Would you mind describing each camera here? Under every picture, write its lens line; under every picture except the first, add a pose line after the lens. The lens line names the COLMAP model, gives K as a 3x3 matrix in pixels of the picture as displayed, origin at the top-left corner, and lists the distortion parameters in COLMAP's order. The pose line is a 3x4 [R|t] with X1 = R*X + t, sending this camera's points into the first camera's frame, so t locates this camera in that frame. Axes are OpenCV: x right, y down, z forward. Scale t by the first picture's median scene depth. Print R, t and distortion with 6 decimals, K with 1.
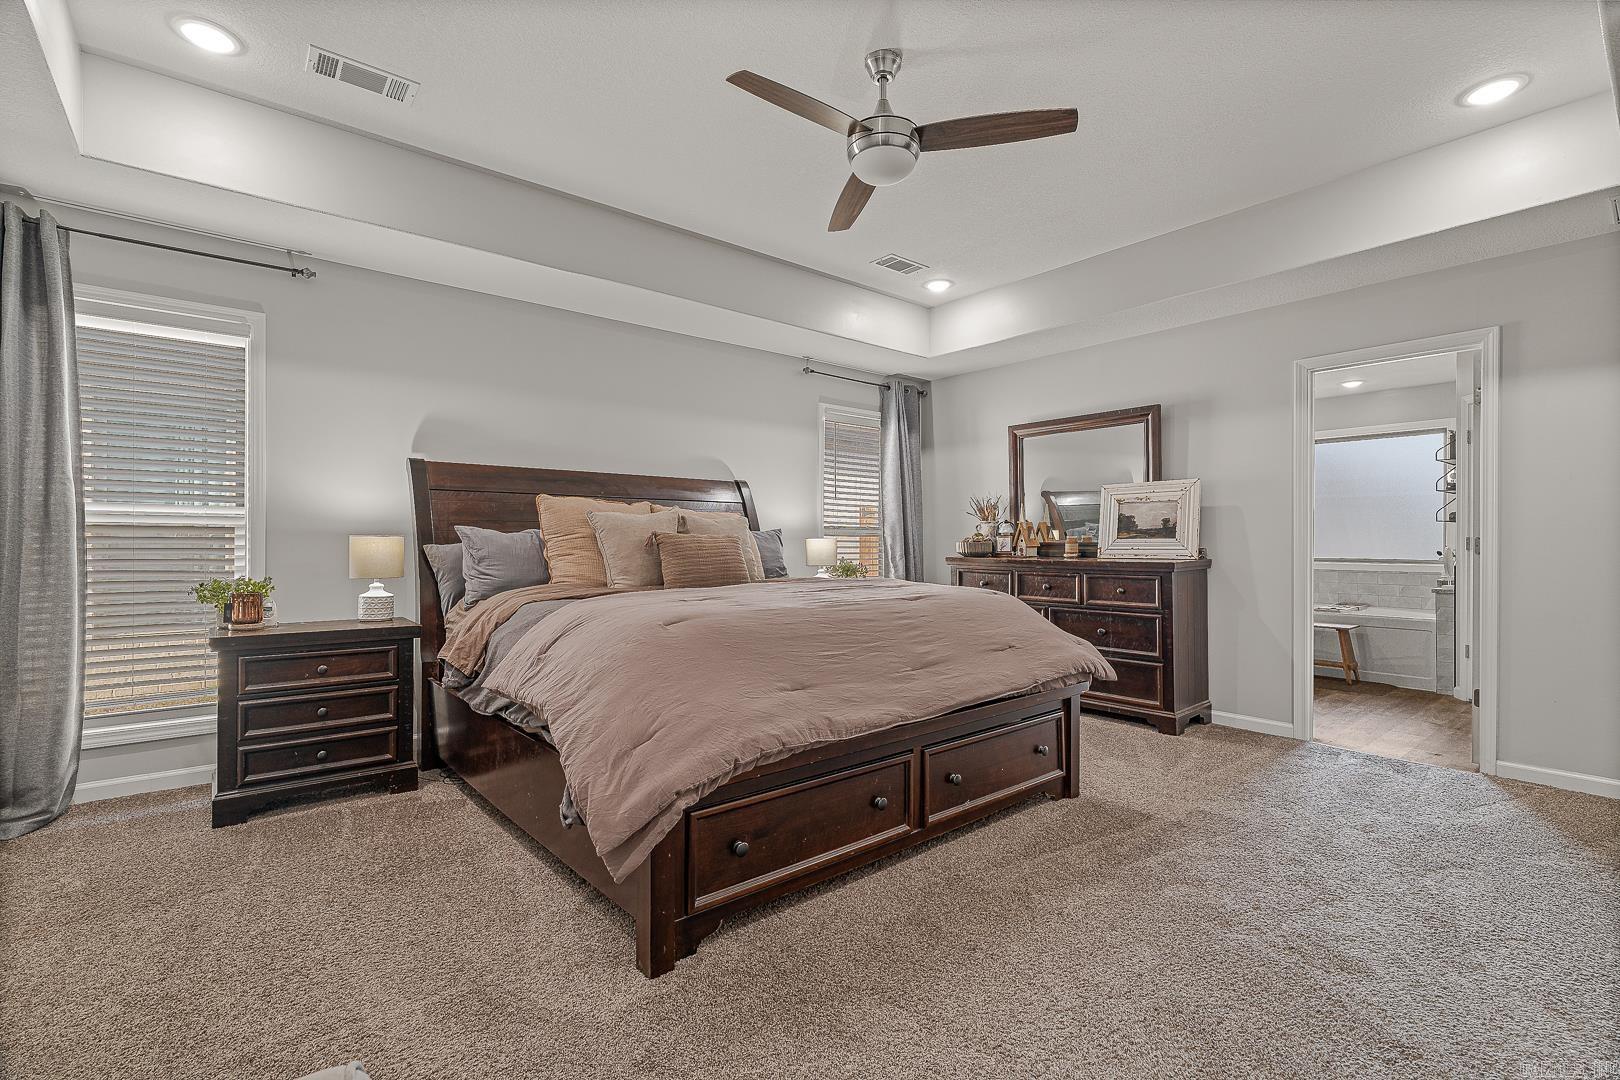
lens RADIAL K [[737.5, 0, 805.0], [0, 737.5, 539.6], [0, 0, 1]] dist [-0.004468, 0.001611]
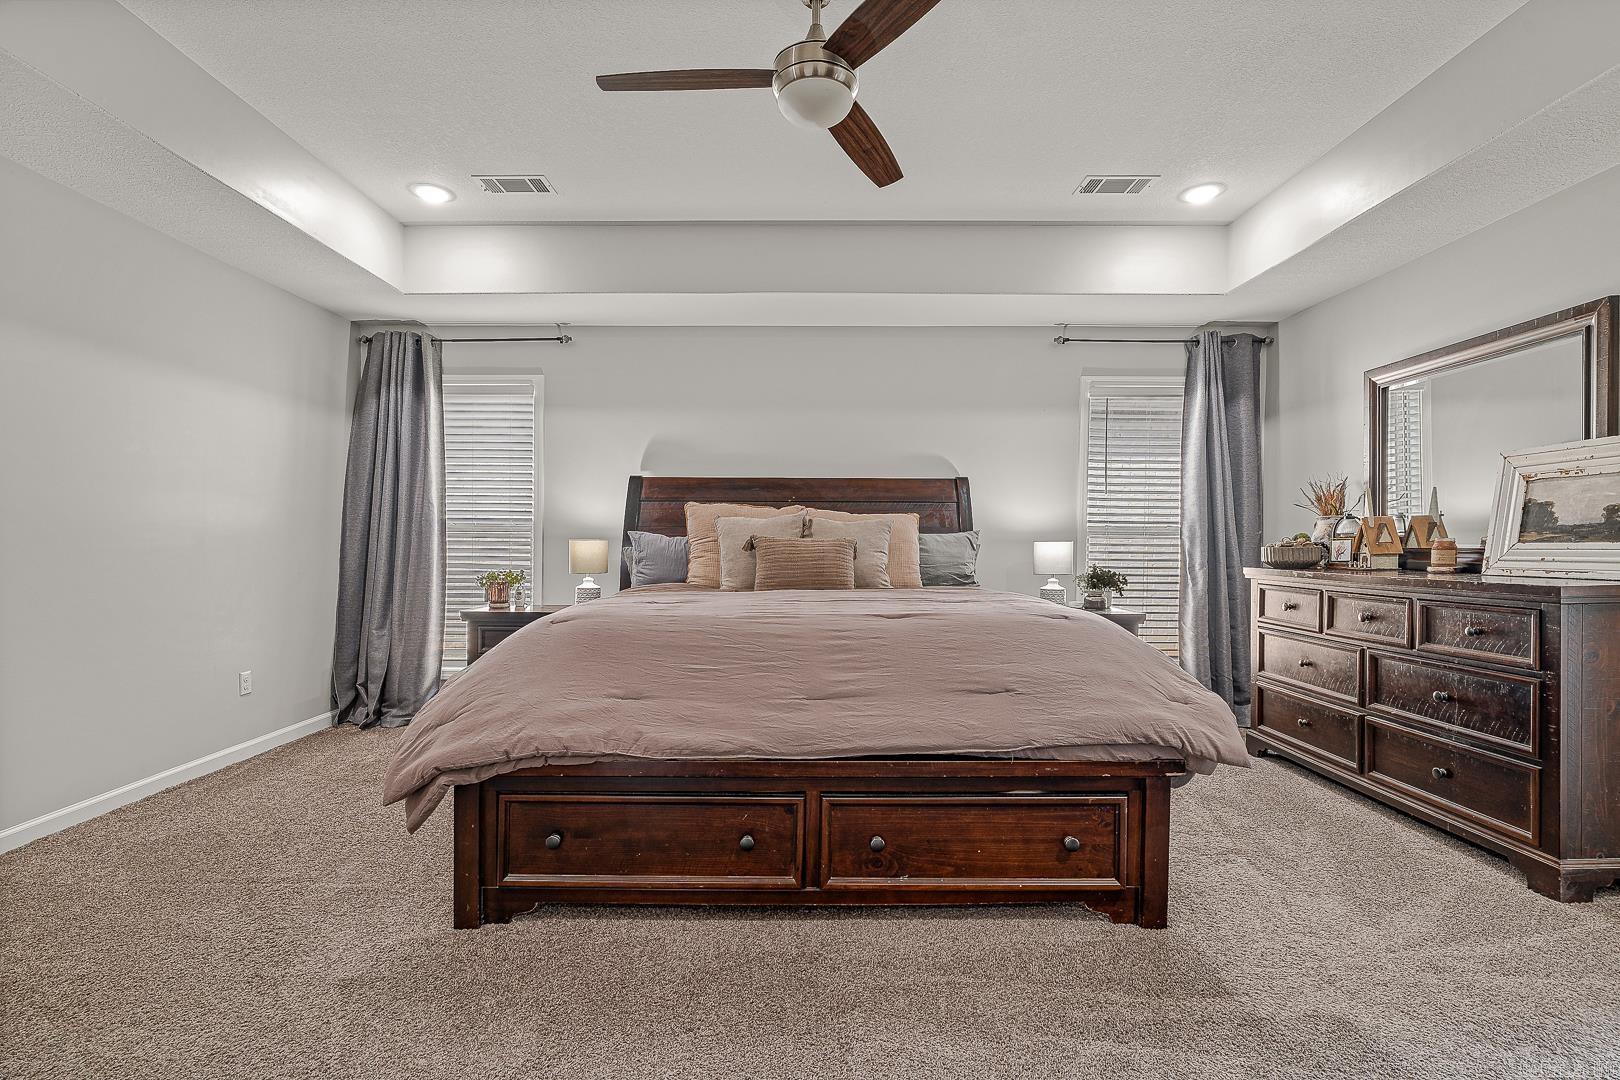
lens RADIAL K [[747.3, 0, 802.5], [0, 747.3, 551.8], [0, 0, 1]] dist [-0.002479, 0.000456]
pose [[0.763928, 0.009473, -0.645232, 0.419590], [-0.000456, 0.999900, 0.014141, -0.002103], [0.645302, -0.010509, 0.763855, 0.208699]]
